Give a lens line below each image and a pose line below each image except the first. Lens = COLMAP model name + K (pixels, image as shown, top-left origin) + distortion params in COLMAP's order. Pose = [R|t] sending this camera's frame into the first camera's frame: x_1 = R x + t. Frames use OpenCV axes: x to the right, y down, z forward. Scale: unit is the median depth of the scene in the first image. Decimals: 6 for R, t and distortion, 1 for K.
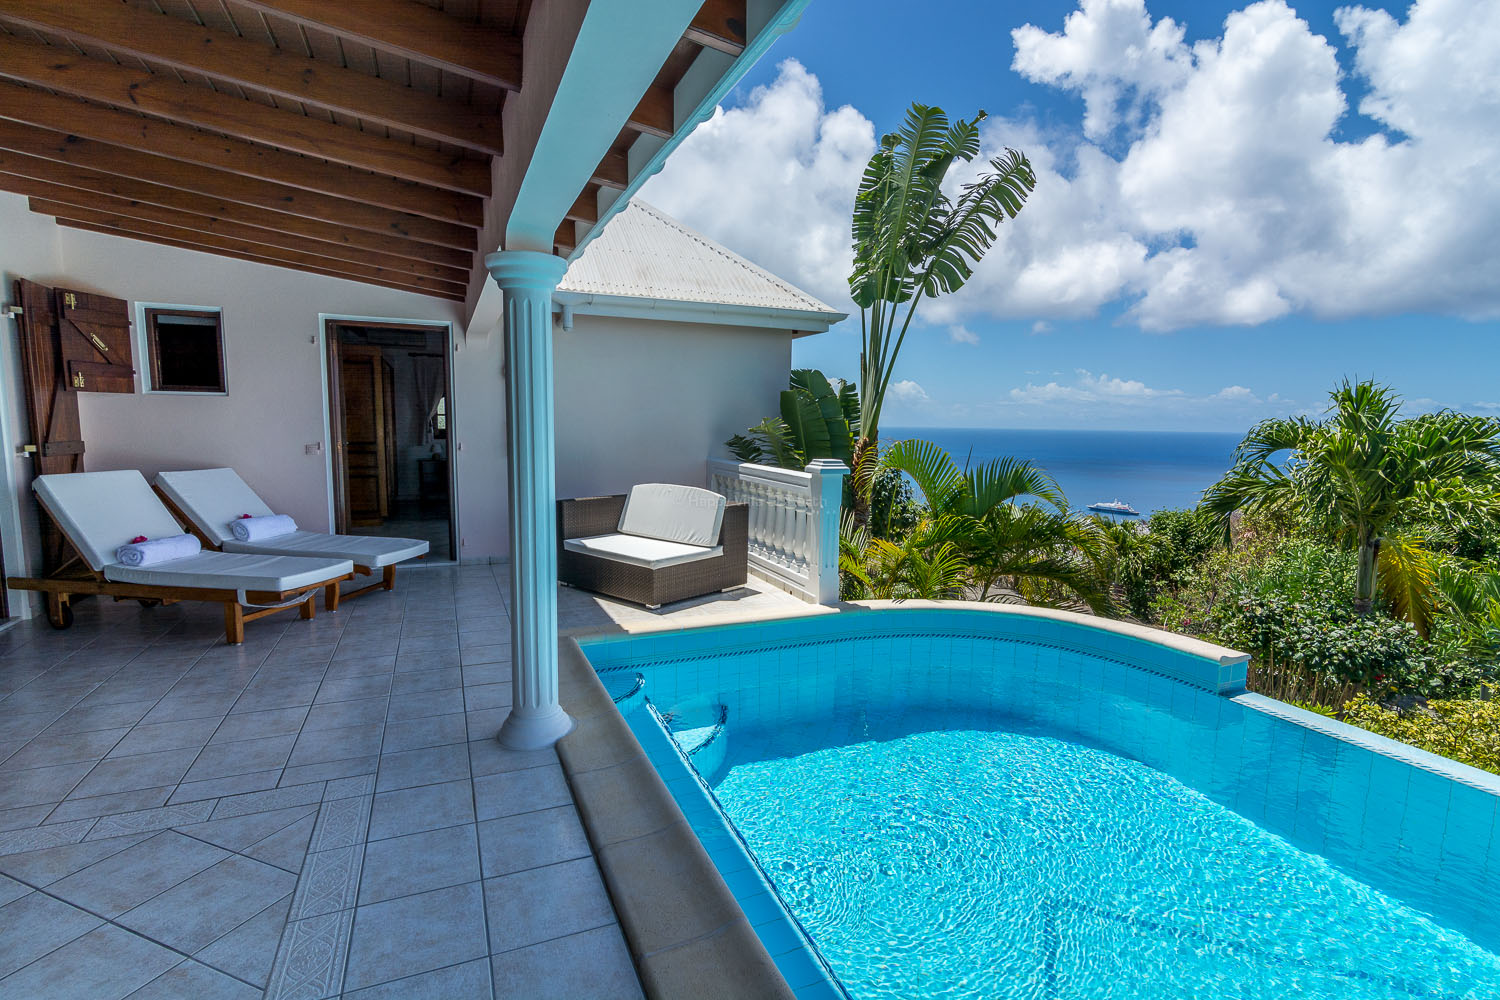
lens RADIAL K [[722.8, 0, 750.0], [0, 722.8, 500.0], [0, 0, 1]] dist [-0.001761, 0.000374]
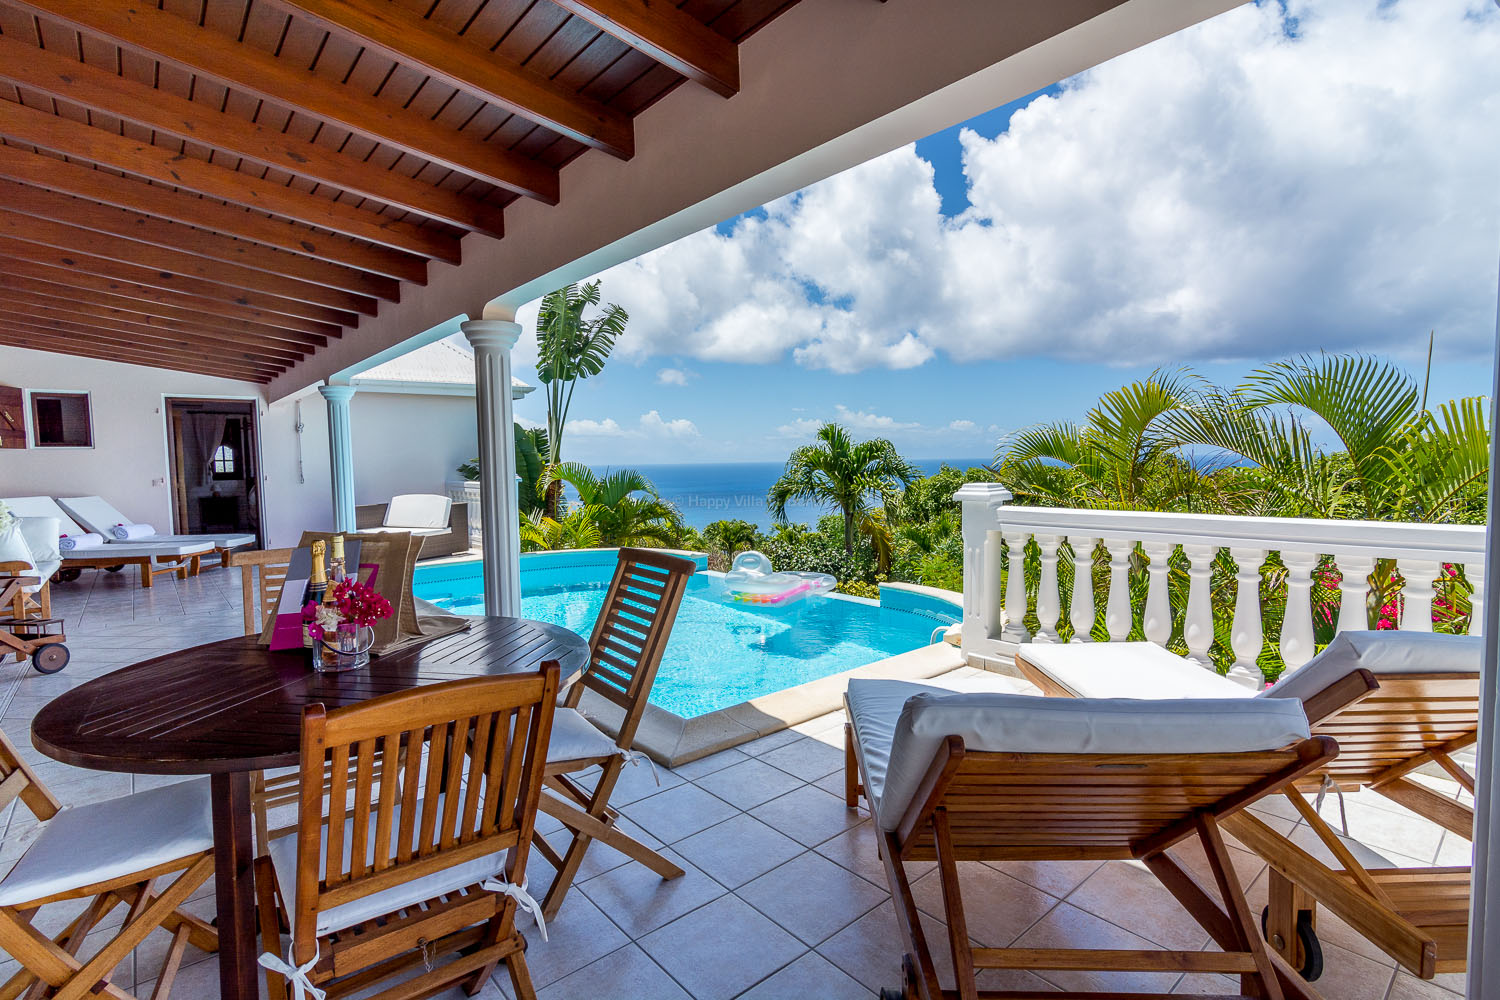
lens RADIAL K [[712.8, 0, 750.0], [0, 712.8, 500.0], [0, 0, 1]] dist [0.000159, 0.000731]
pose [[0.954857, -0.051044, 0.292648, 0.131778], [0.066130, 0.996932, -0.041883, 0.104700], [-0.289612, 0.059345, 0.955303, -0.735659]]
